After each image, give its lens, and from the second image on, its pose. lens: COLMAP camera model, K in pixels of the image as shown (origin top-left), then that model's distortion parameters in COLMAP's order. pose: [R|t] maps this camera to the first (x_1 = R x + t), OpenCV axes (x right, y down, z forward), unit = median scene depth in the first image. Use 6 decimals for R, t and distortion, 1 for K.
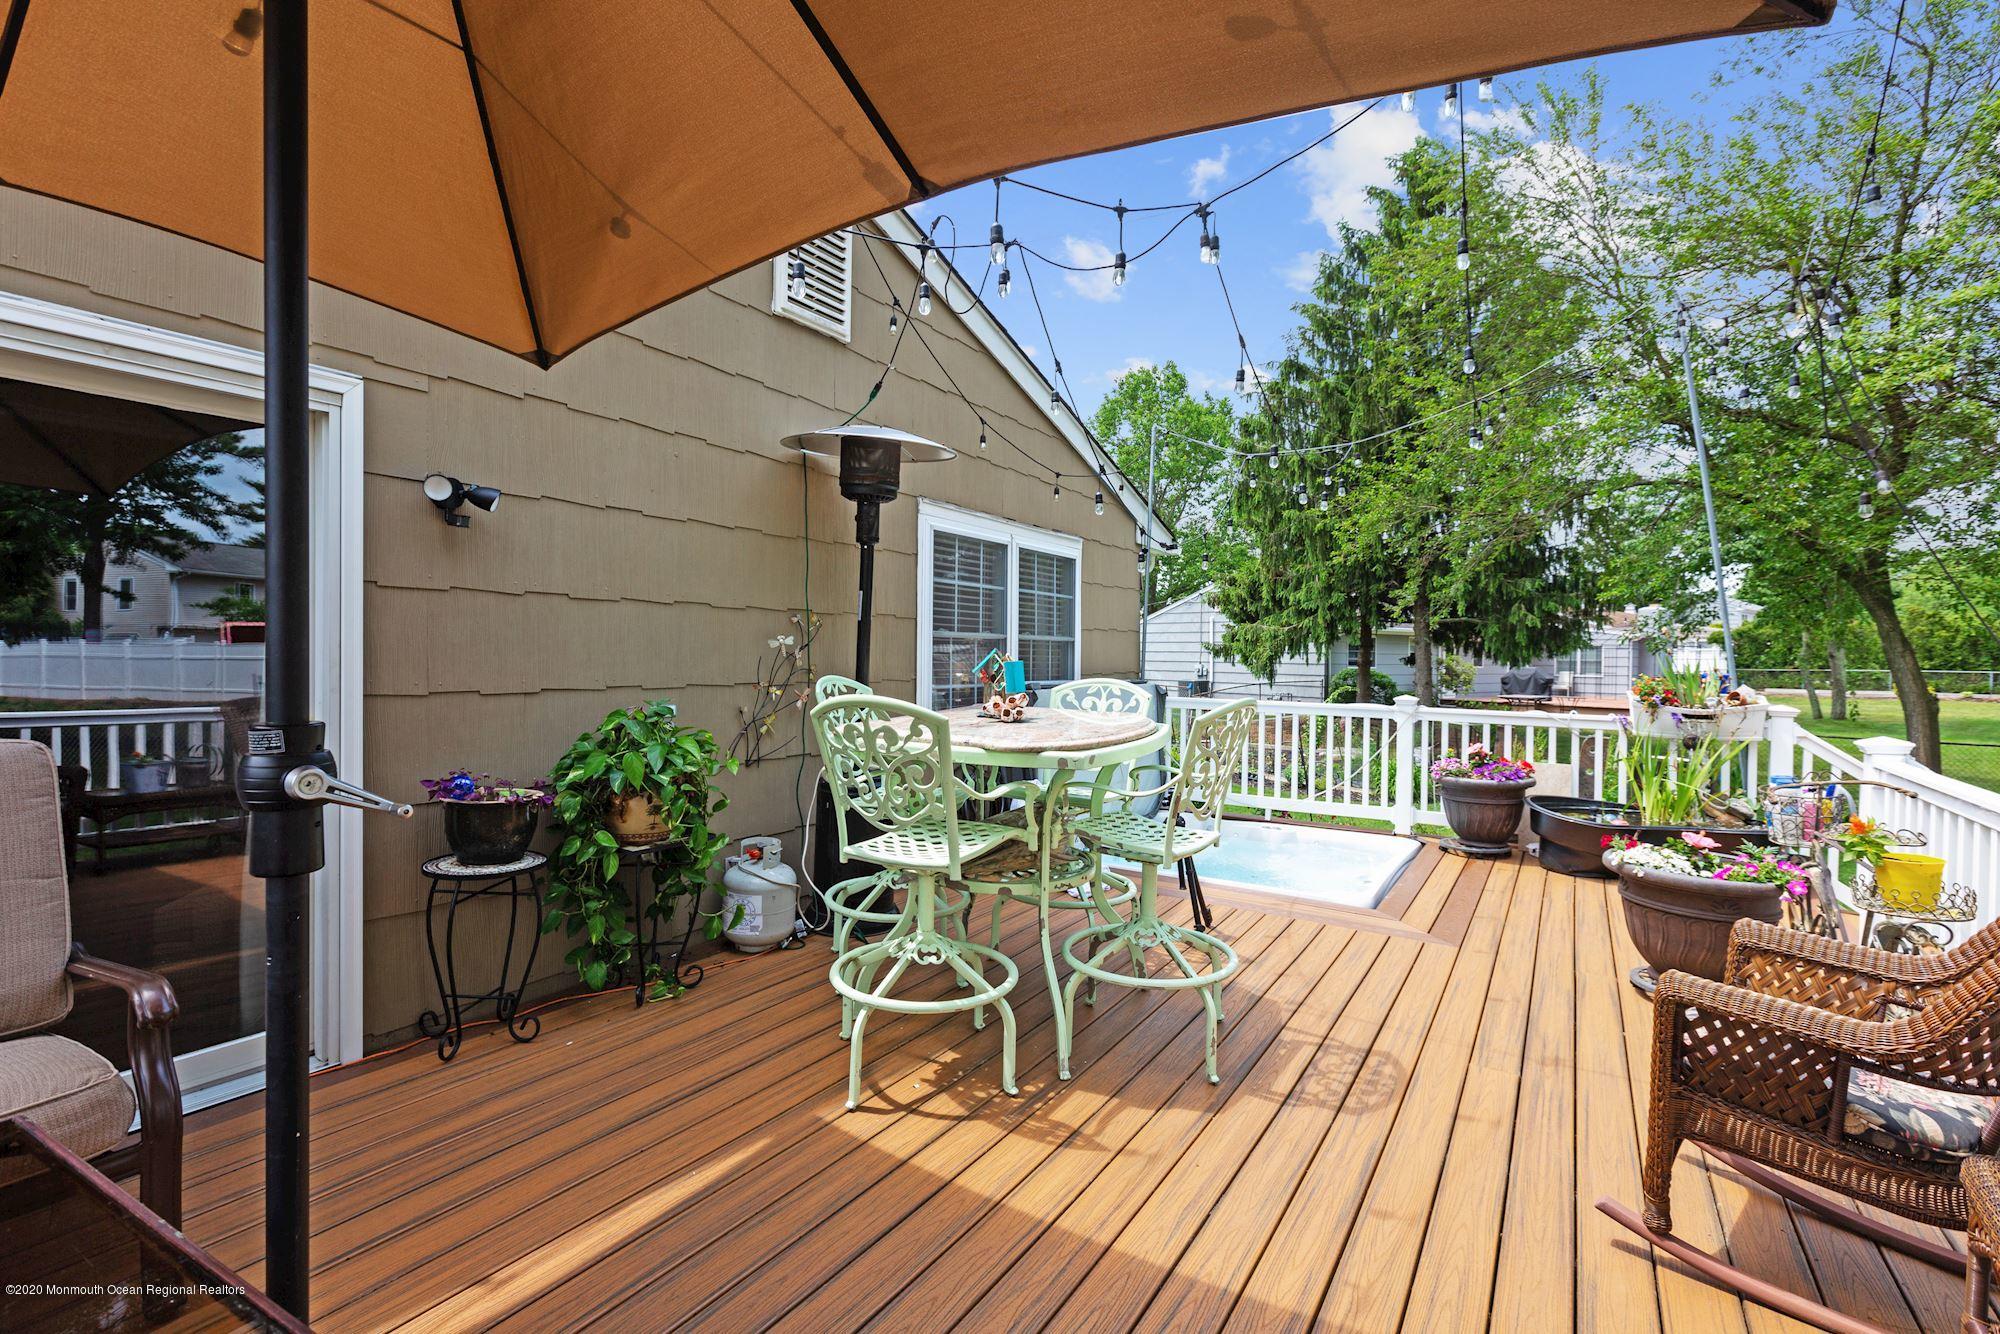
lens RADIAL K [[932.8, 0, 981.7], [0, 932.8, 625.4], [0, 0, 1]] dist [-0.063171, 0.031700]
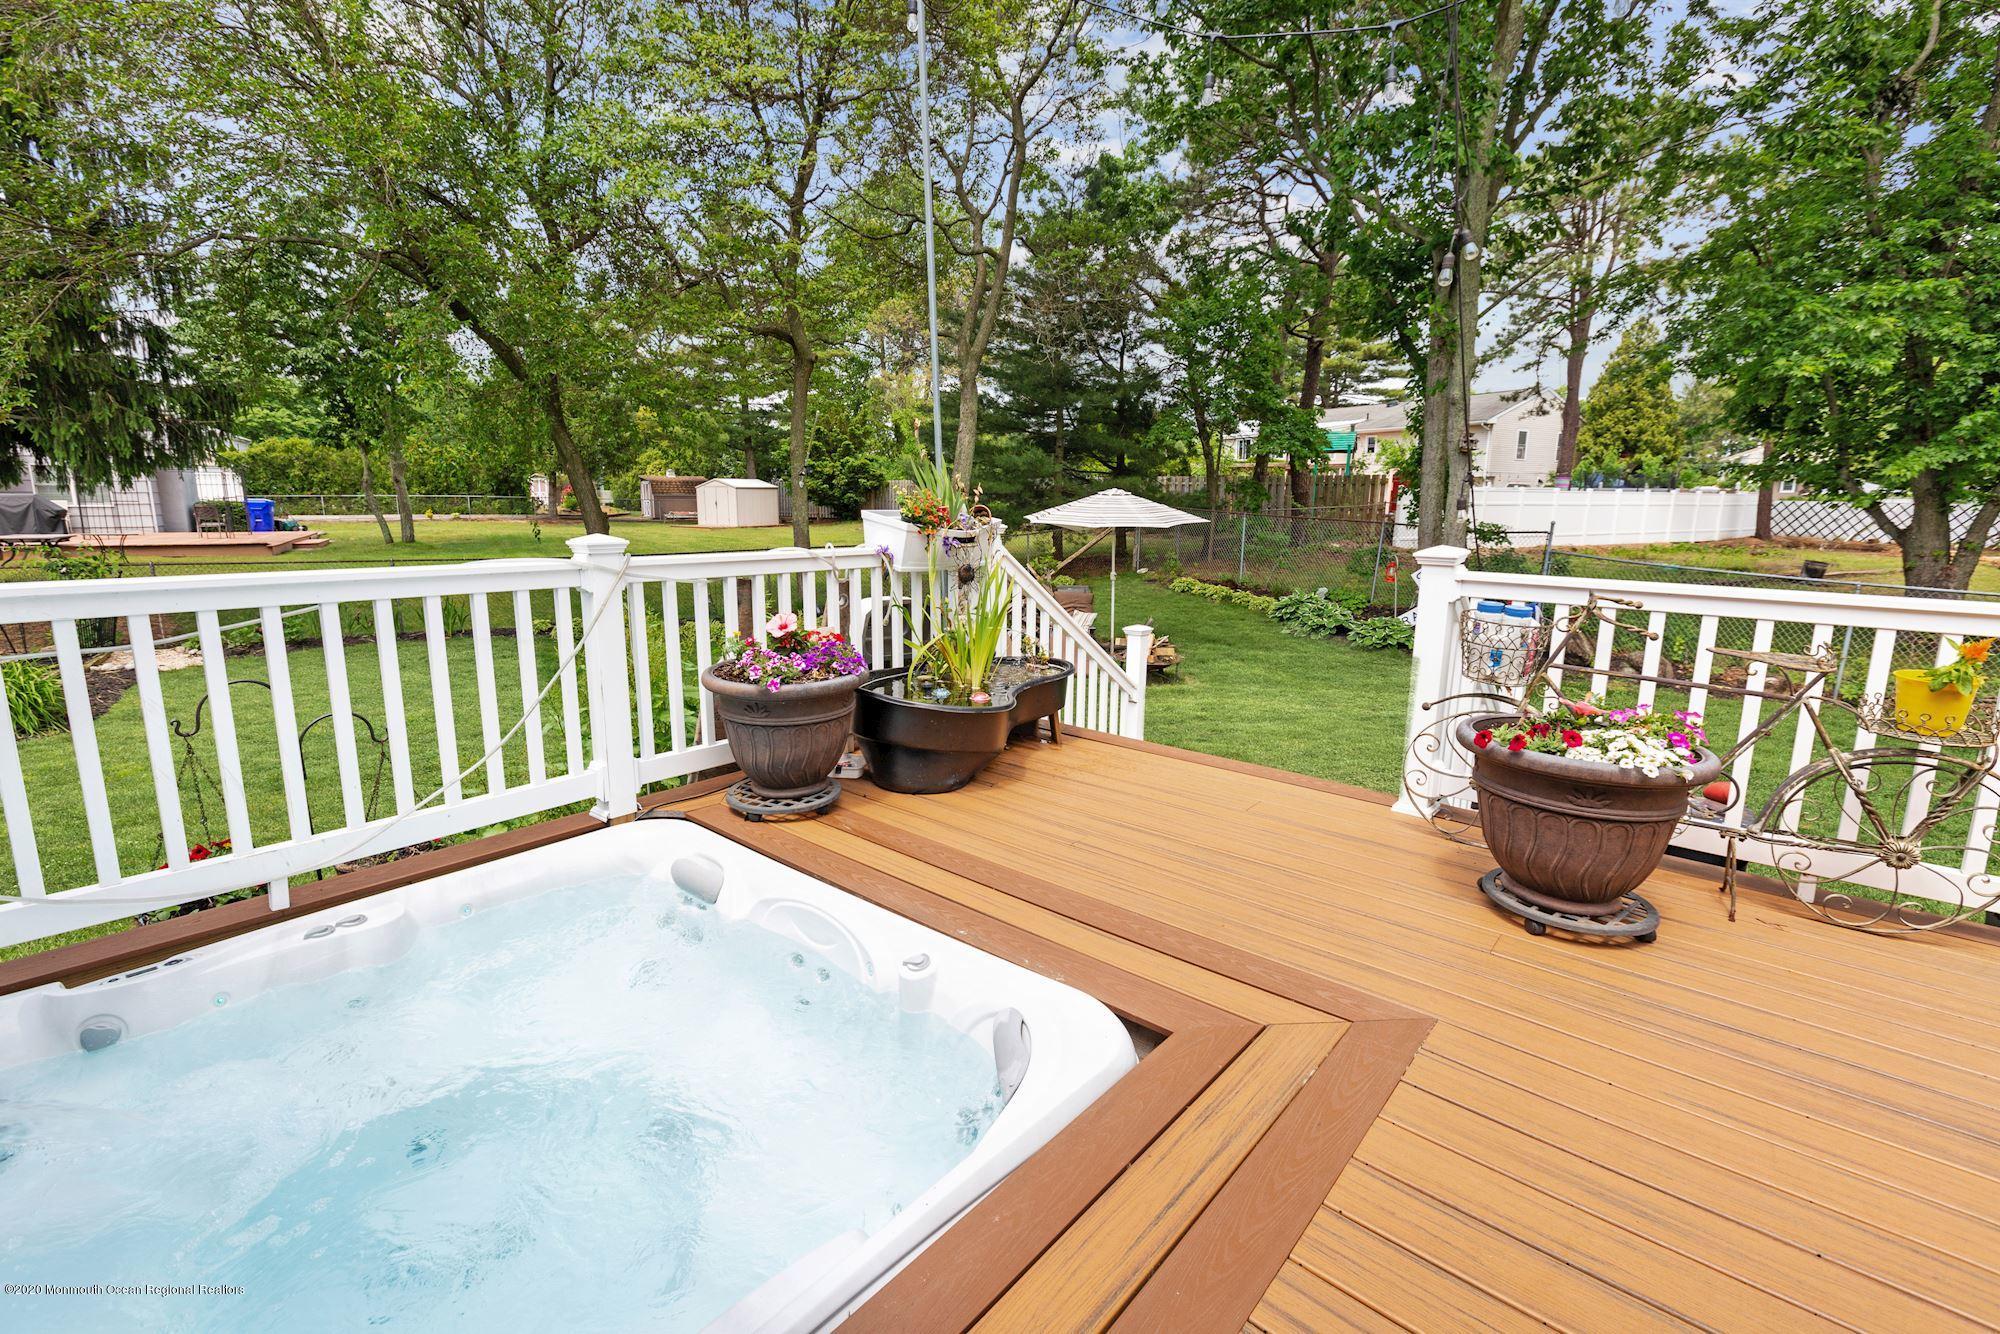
lens RADIAL K [[932.8, 0, 981.7], [0, 932.8, 625.4], [0, 0, 1]] dist [-0.063171, 0.031700]
pose [[0.136308, -0.146187, 0.979821, 0.014065], [-0.039021, 0.987493, 0.152760, 0.022226], [-0.989898, -0.059056, 0.128898, 0.373538]]
